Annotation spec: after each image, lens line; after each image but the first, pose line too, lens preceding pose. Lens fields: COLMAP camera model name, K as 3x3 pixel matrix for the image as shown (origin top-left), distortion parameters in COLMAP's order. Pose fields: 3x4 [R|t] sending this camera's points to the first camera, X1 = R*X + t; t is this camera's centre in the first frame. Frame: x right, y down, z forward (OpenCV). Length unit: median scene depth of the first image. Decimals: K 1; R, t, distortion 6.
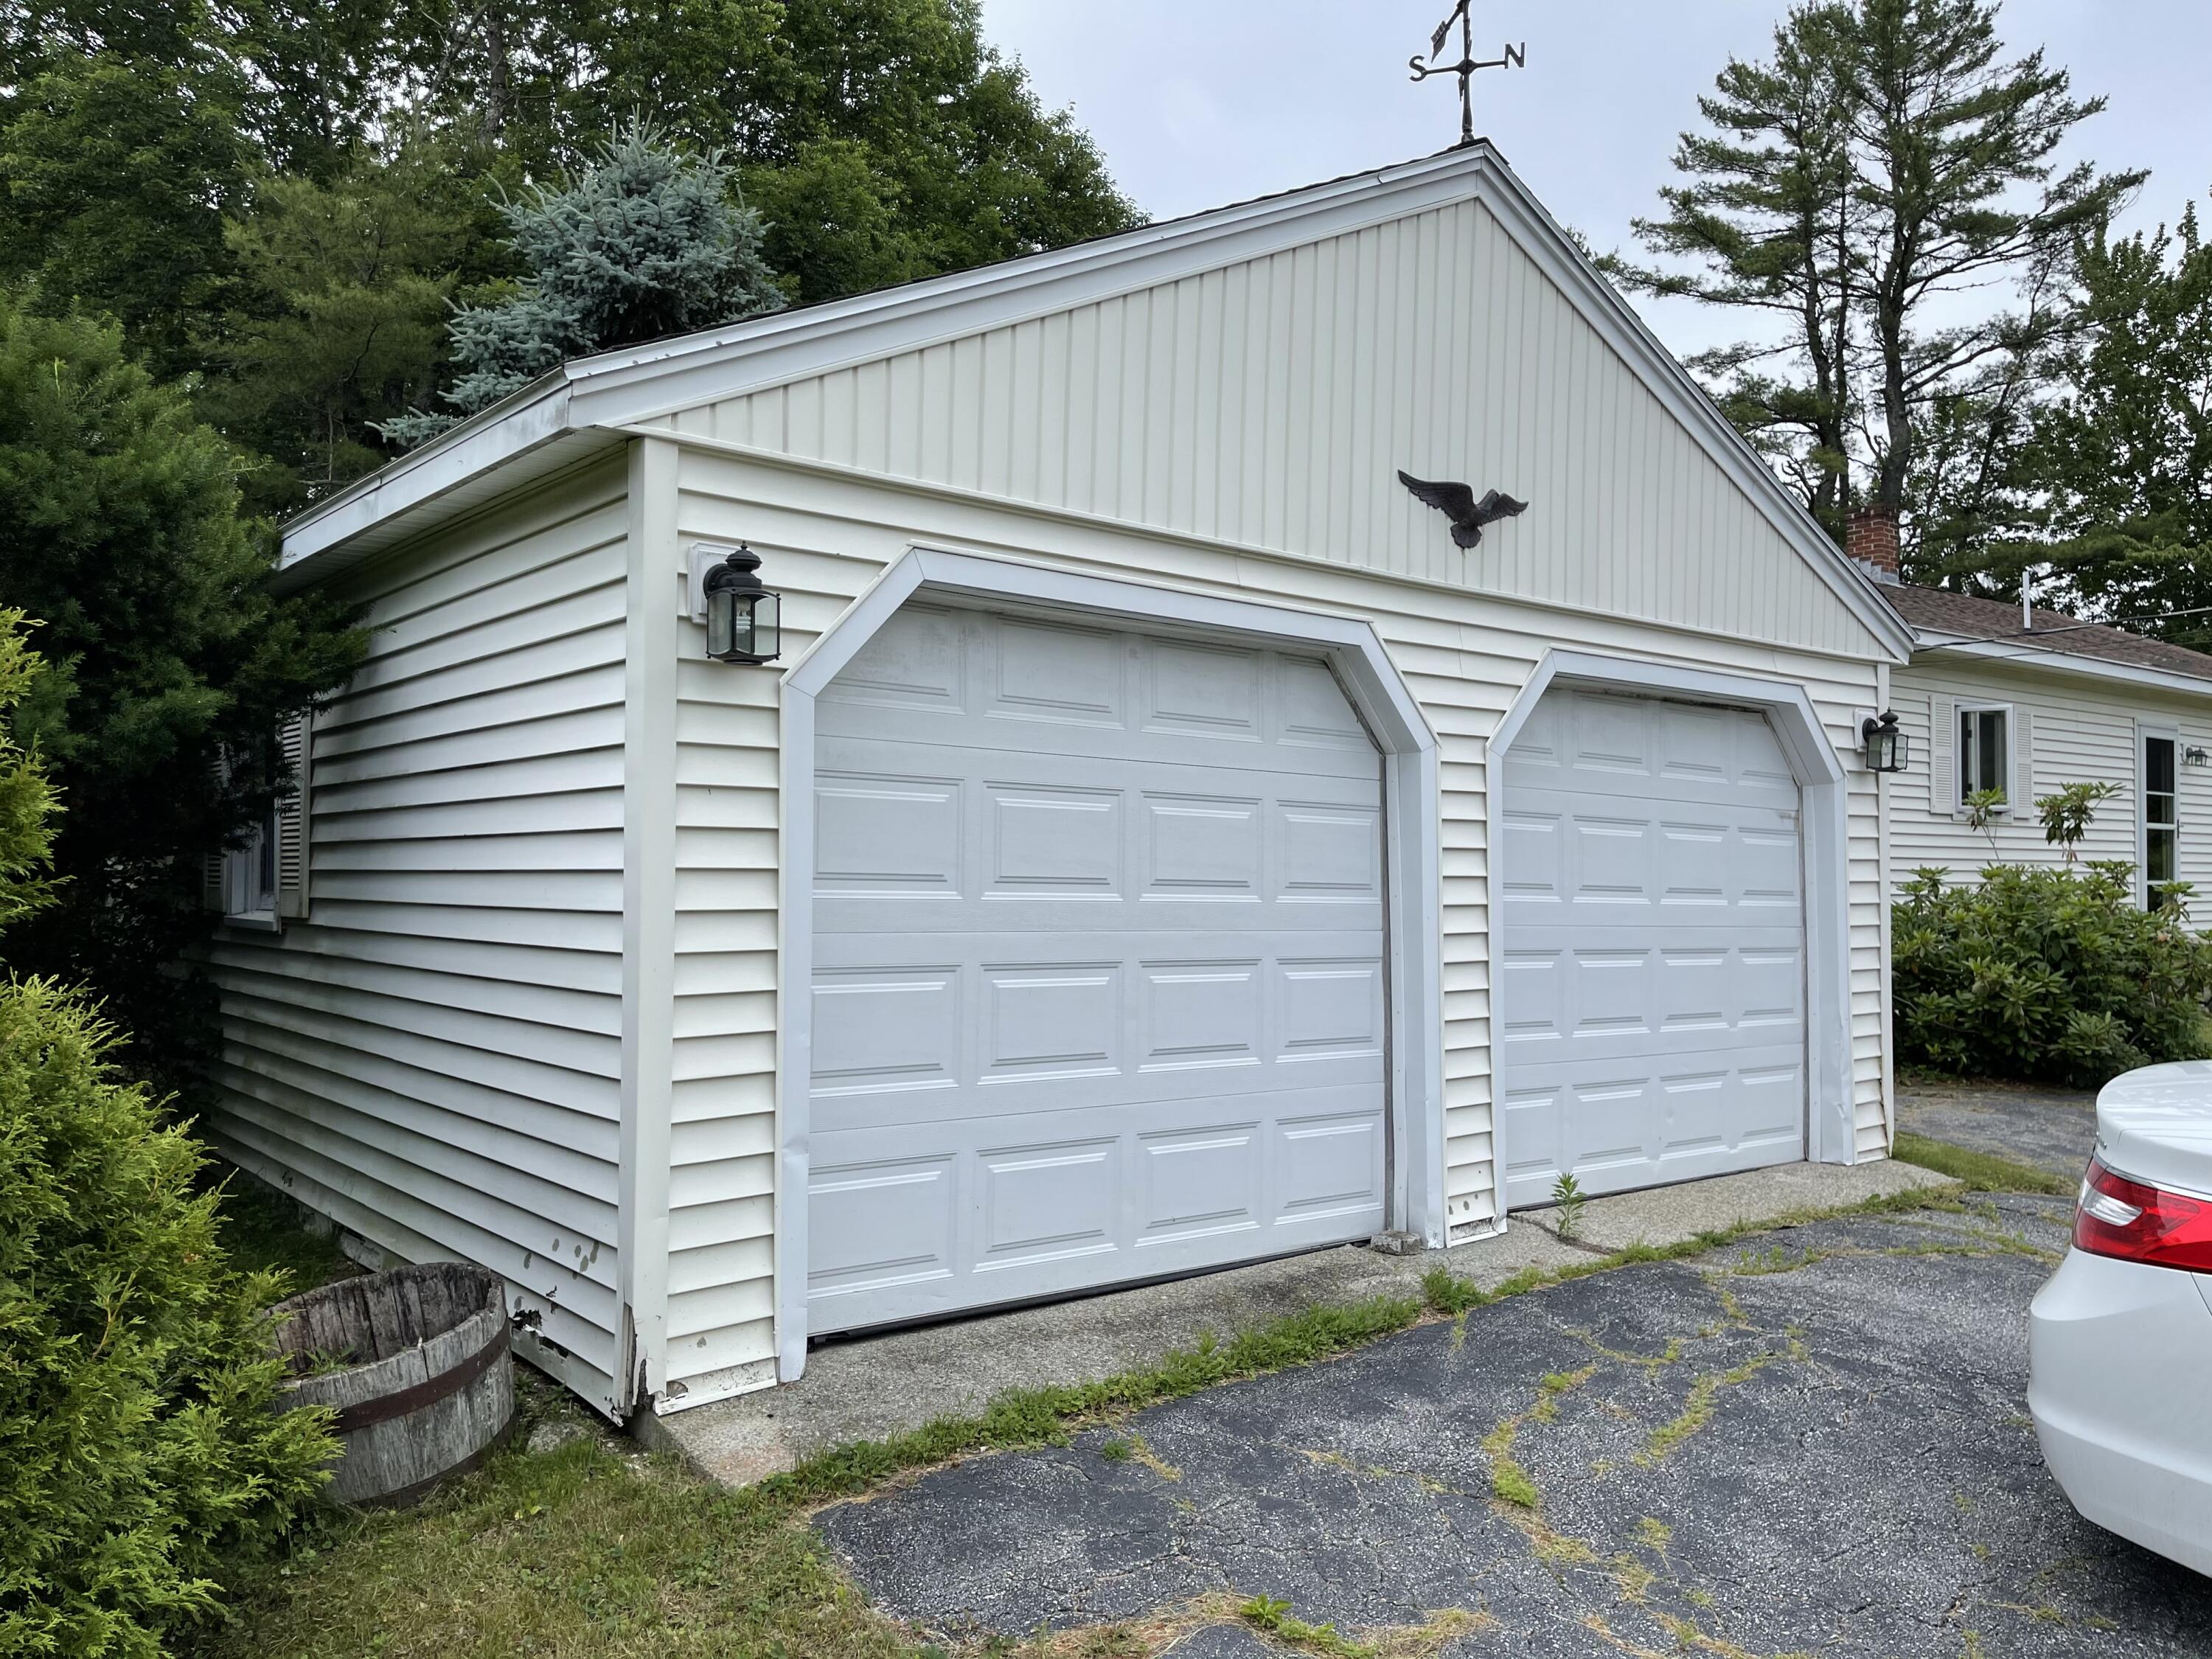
lens RADIAL K [[1656.7, 0, 1128.2], [0, 1656.7, 814.4], [0, 0, 1]] dist [0.064587, -0.087434]
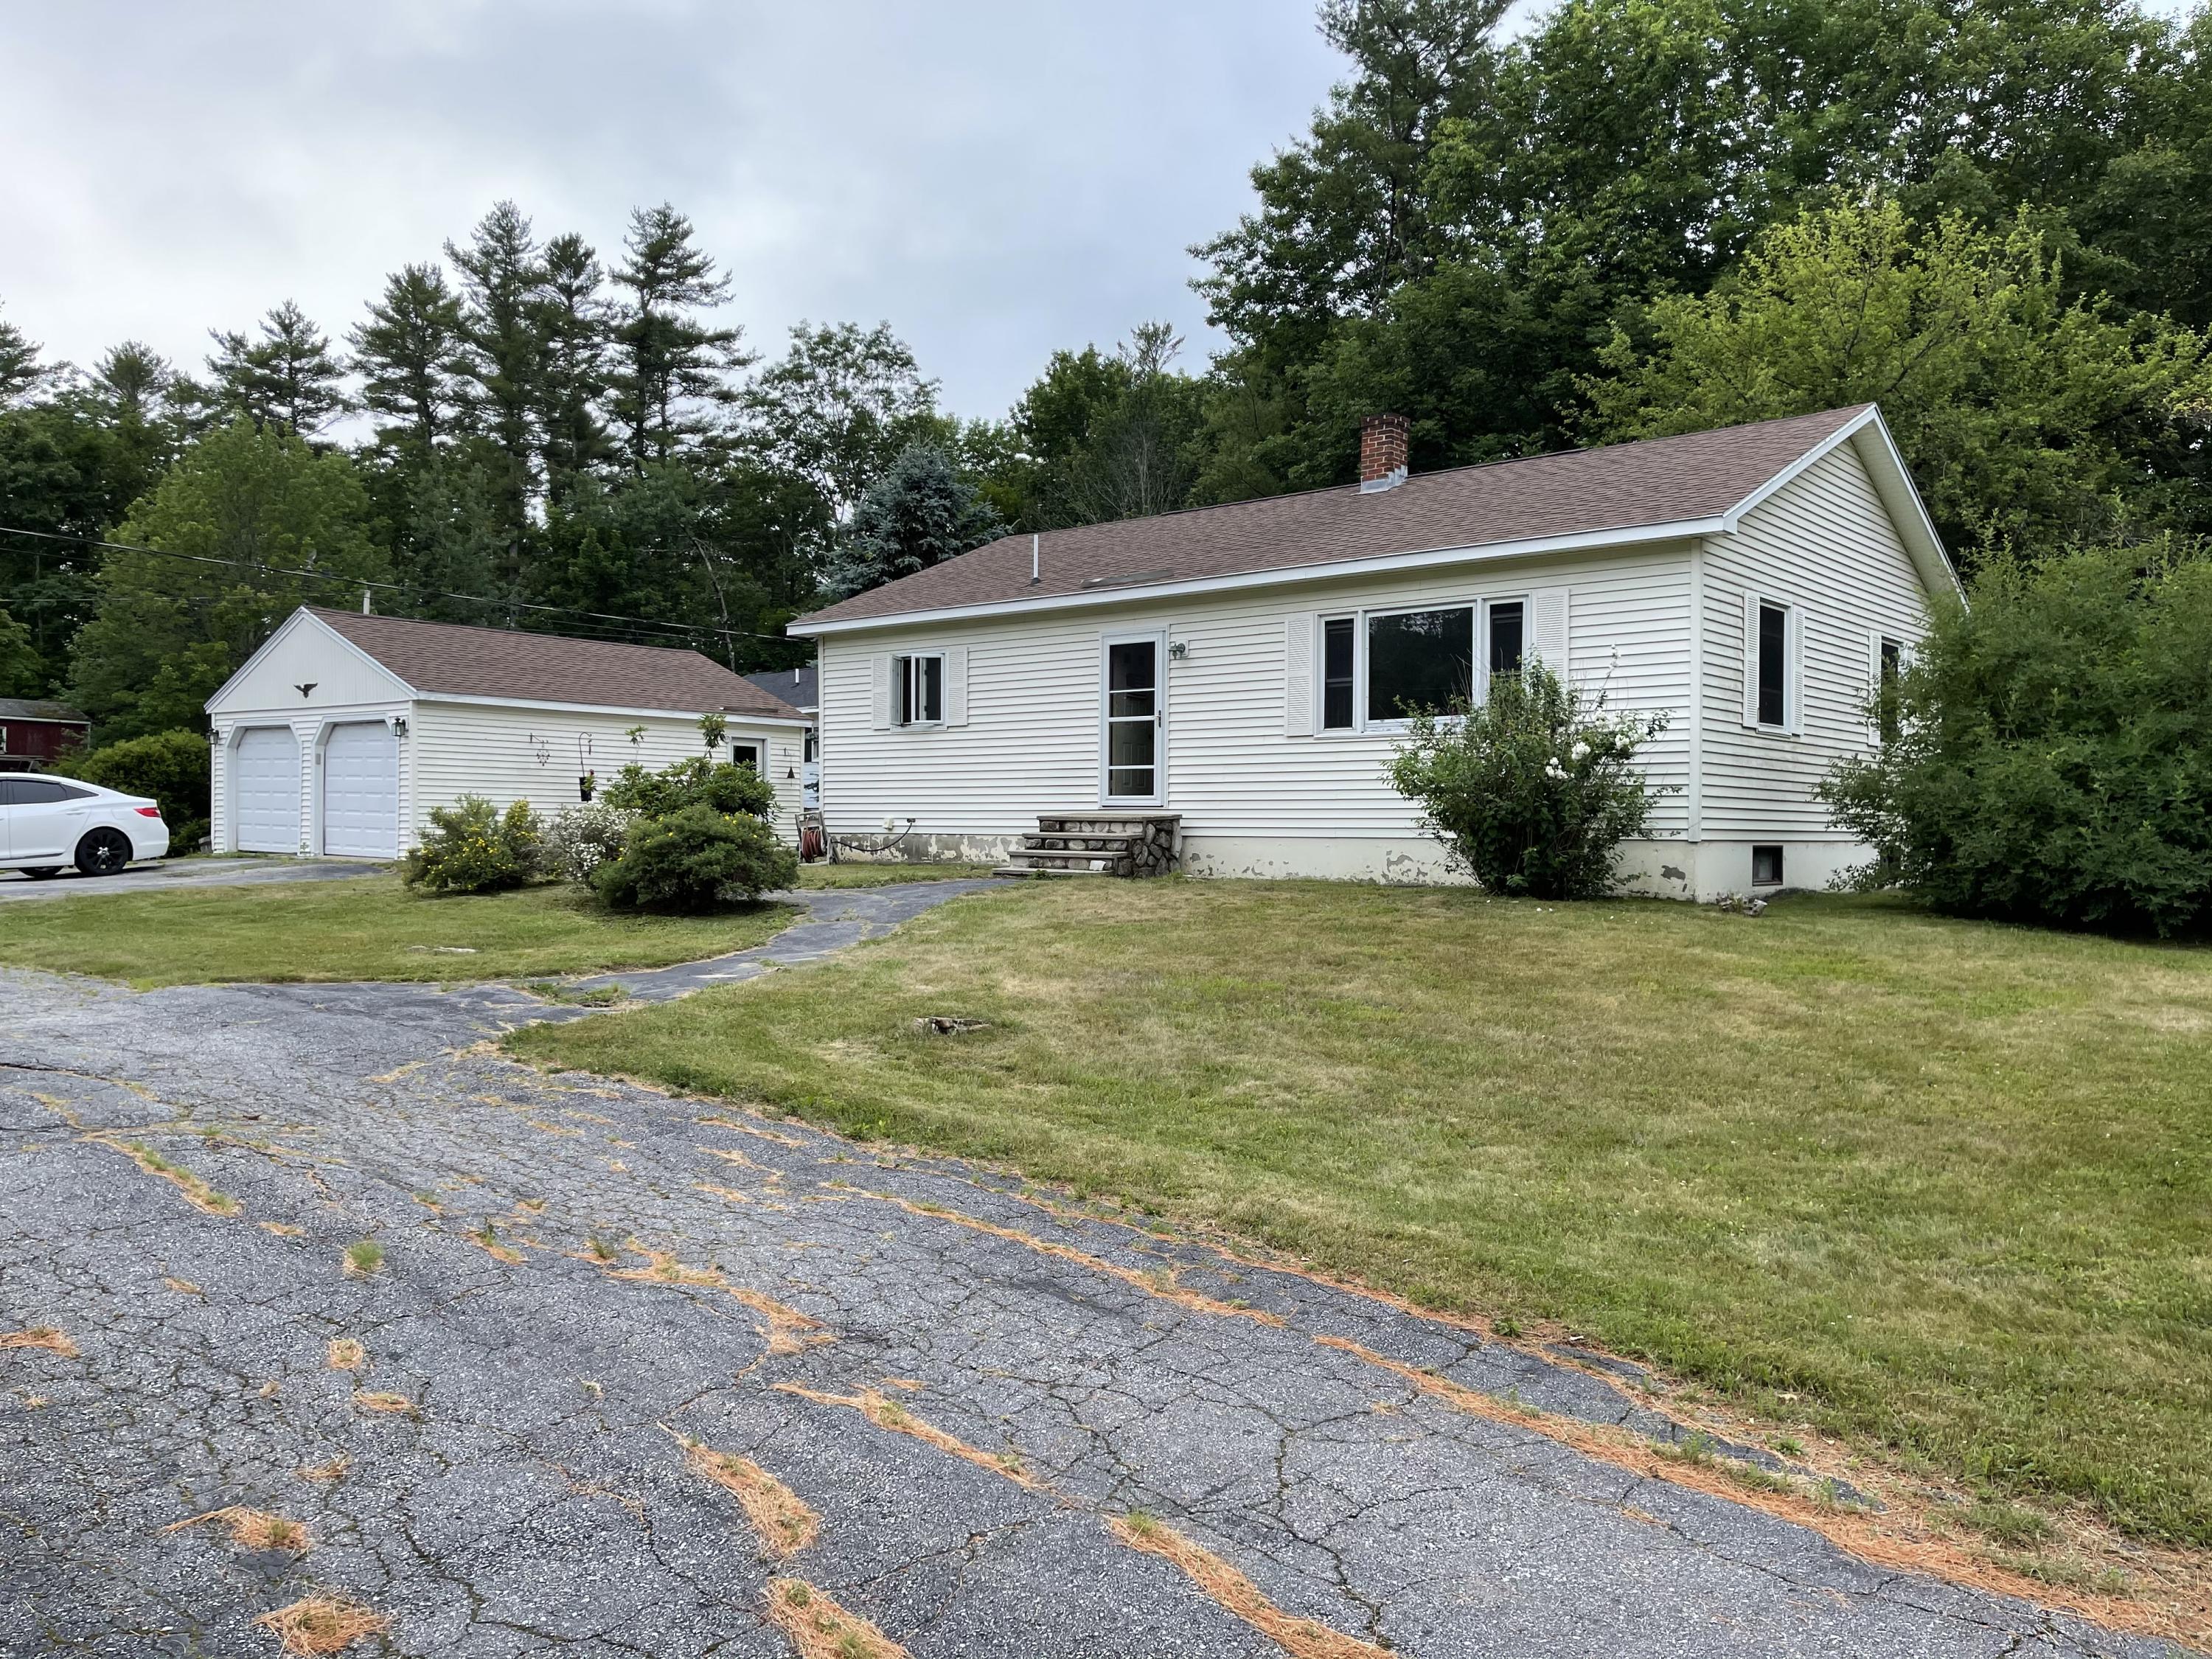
lens RADIAL K [[1656.7, 0, 1106.1], [0, 1656.7, 830.8], [0, 0, 1]] dist [0.064587, -0.087434]
pose [[0.215988, -0.005021, -0.976383, 0.660494], [0.024838, 0.999691, 0.000354, 0.031995], [0.976080, -0.024328, 0.216047, 0.279383]]
